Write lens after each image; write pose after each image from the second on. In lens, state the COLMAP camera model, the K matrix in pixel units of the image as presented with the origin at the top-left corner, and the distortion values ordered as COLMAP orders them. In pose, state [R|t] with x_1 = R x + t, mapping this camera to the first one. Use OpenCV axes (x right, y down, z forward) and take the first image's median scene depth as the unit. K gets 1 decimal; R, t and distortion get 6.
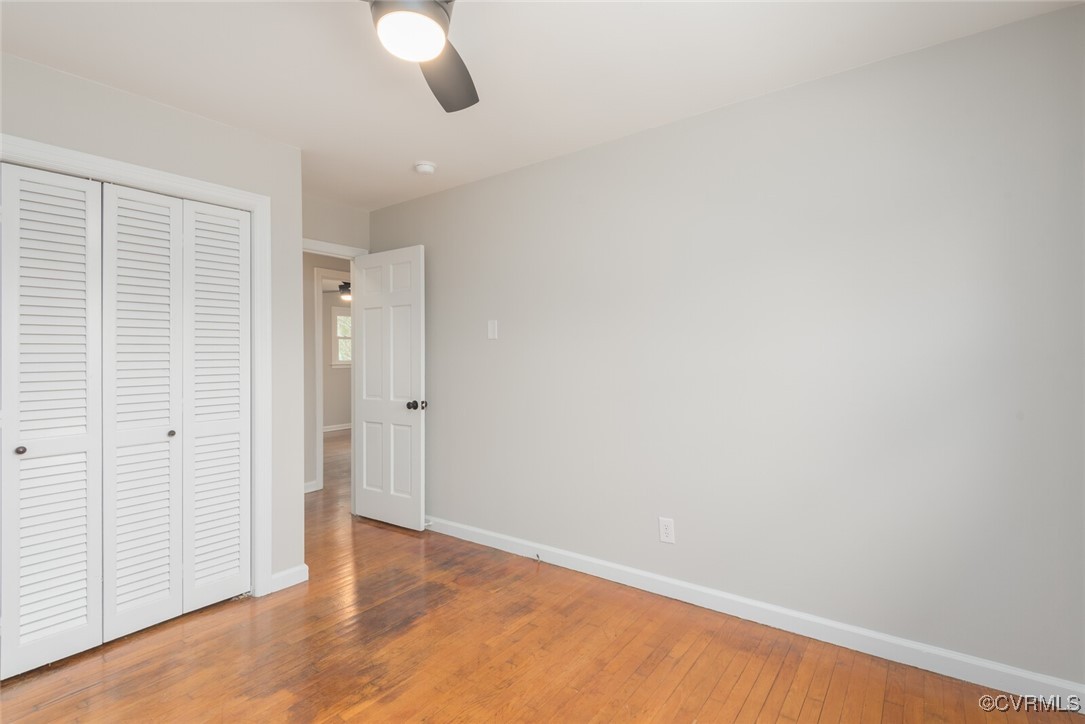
lens RADIAL K [[509.5, 0, 545.7], [0, 509.5, 358.2], [0, 0, 1]] dist [0.029398, -0.009708]
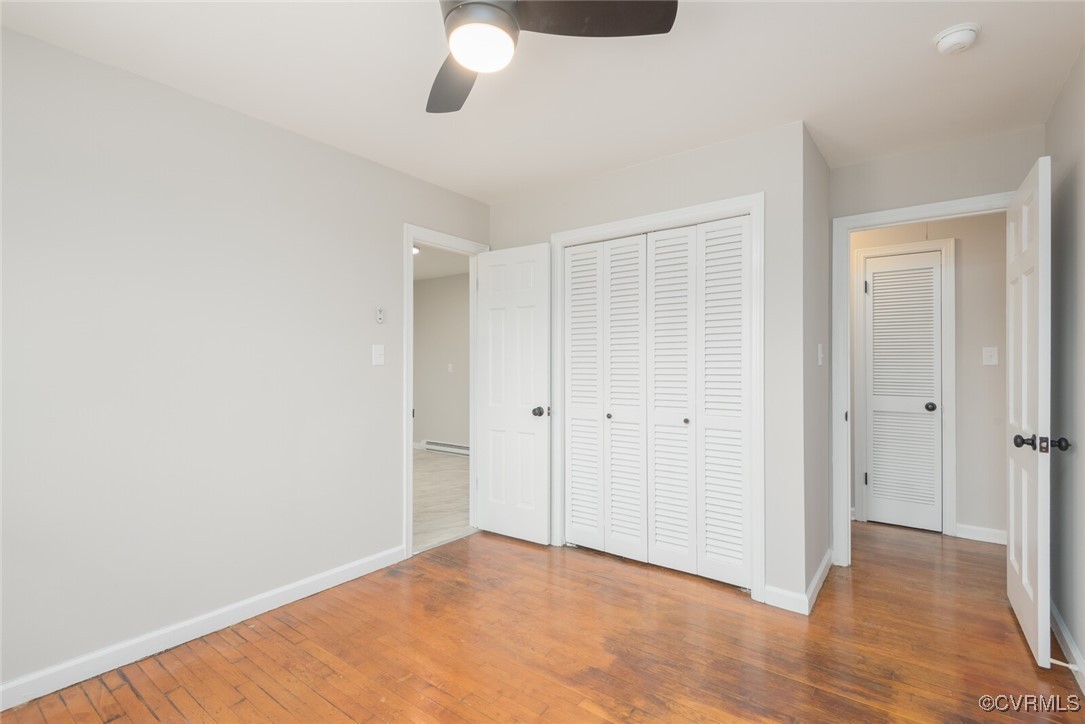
lens RADIAL K [[495.2, 0, 545.7], [0, 495.2, 360.3], [0, 0, 1]] dist [0.028615, -0.014366]
pose [[0.006867, 0.008549, -0.999940, 0.446261], [0.002442, 0.999960, 0.008566, -0.008604], [0.999973, -0.002501, 0.006846, 0.660196]]
